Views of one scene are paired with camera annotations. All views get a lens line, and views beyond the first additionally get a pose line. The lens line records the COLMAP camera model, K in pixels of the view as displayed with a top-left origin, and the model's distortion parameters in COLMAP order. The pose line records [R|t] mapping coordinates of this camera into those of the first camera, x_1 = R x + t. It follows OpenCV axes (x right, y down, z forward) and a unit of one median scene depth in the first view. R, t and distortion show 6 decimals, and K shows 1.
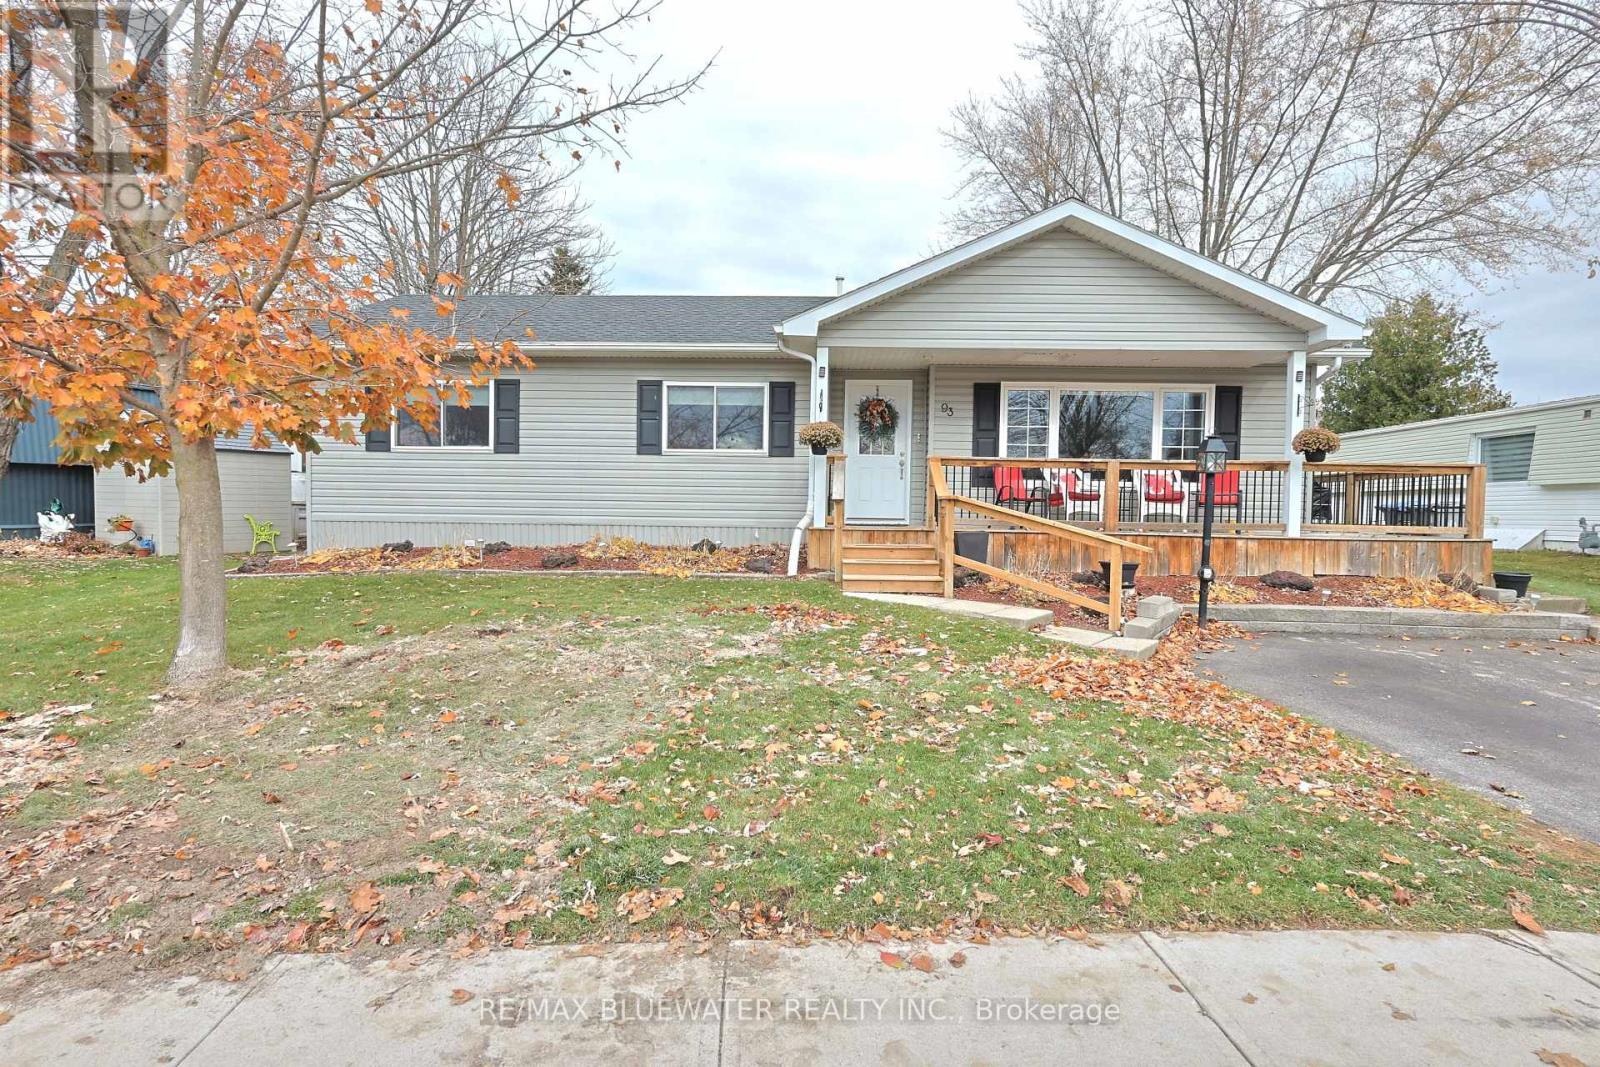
lens RADIAL K [[786.6, 0, 800.0], [0, 786.6, 533.5], [0, 0, 1]] dist [0.001266, 0.000238]
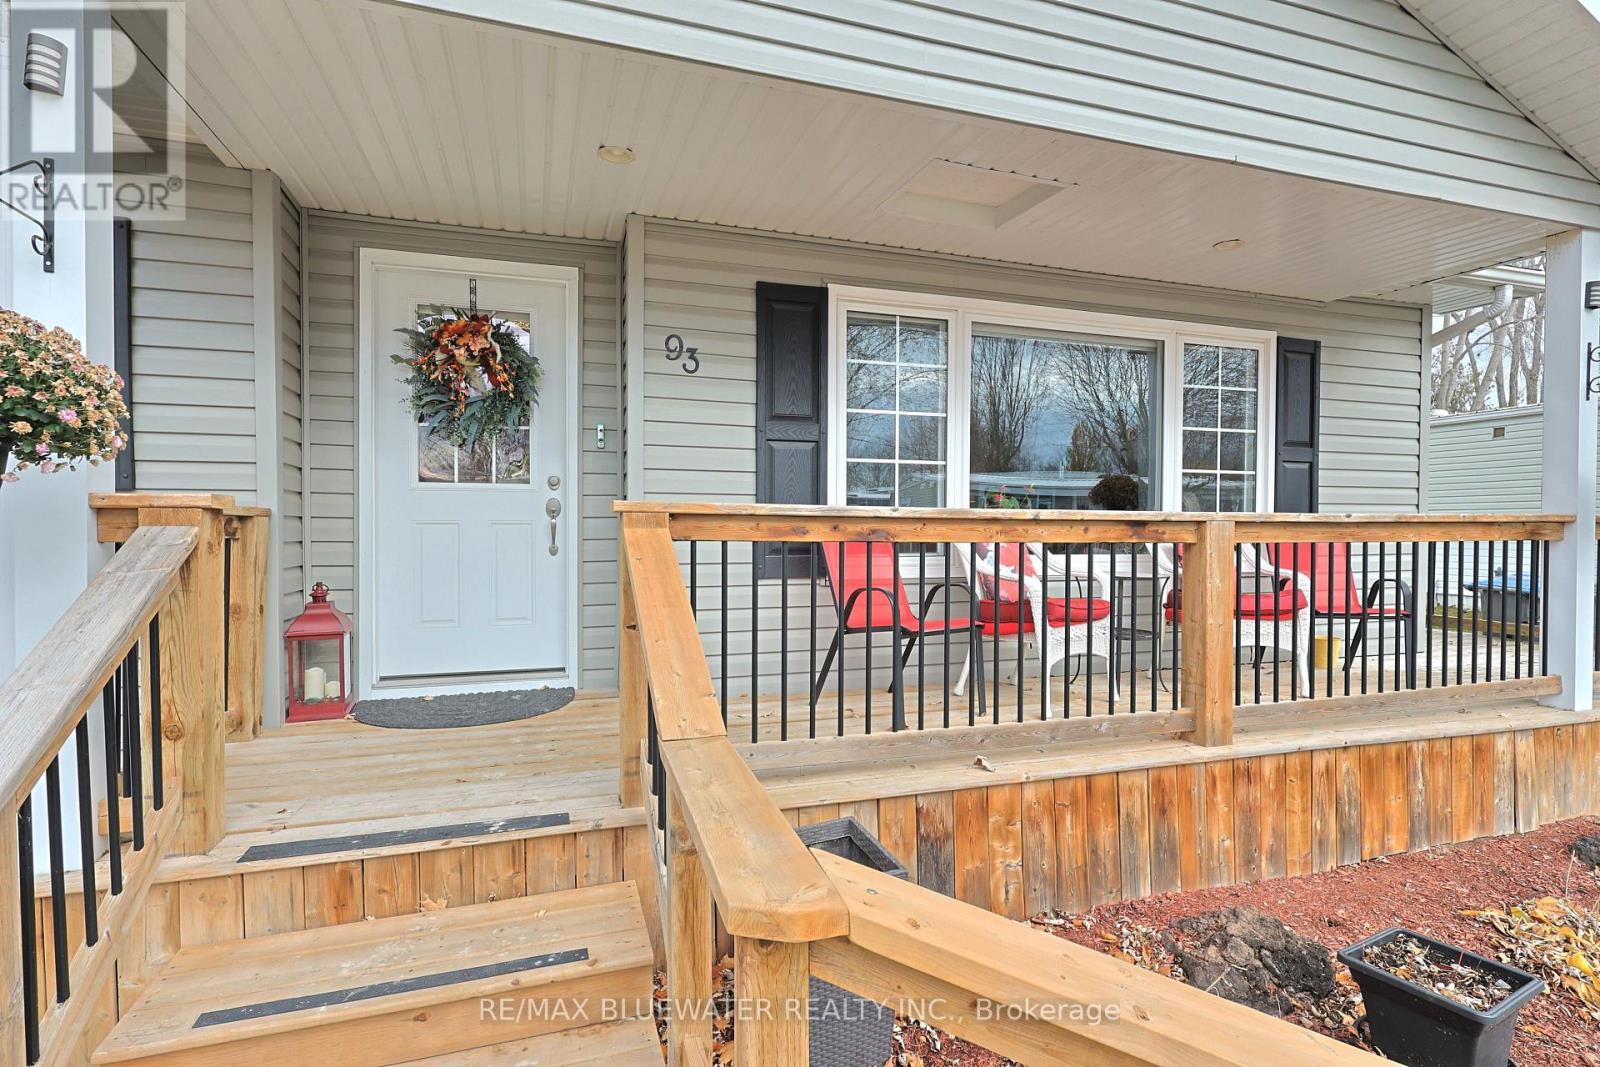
lens RADIAL K [[786.6, 0, 800.0], [0, 786.6, 533.5], [0, 0, 1]] dist [0.001266, 0.000238]
pose [[0.936222, -0.016255, 0.351033, 0.114883], [0.022472, 0.999654, -0.013643, -0.074421], [-0.350690, 0.020662, 0.936264, 0.667921]]
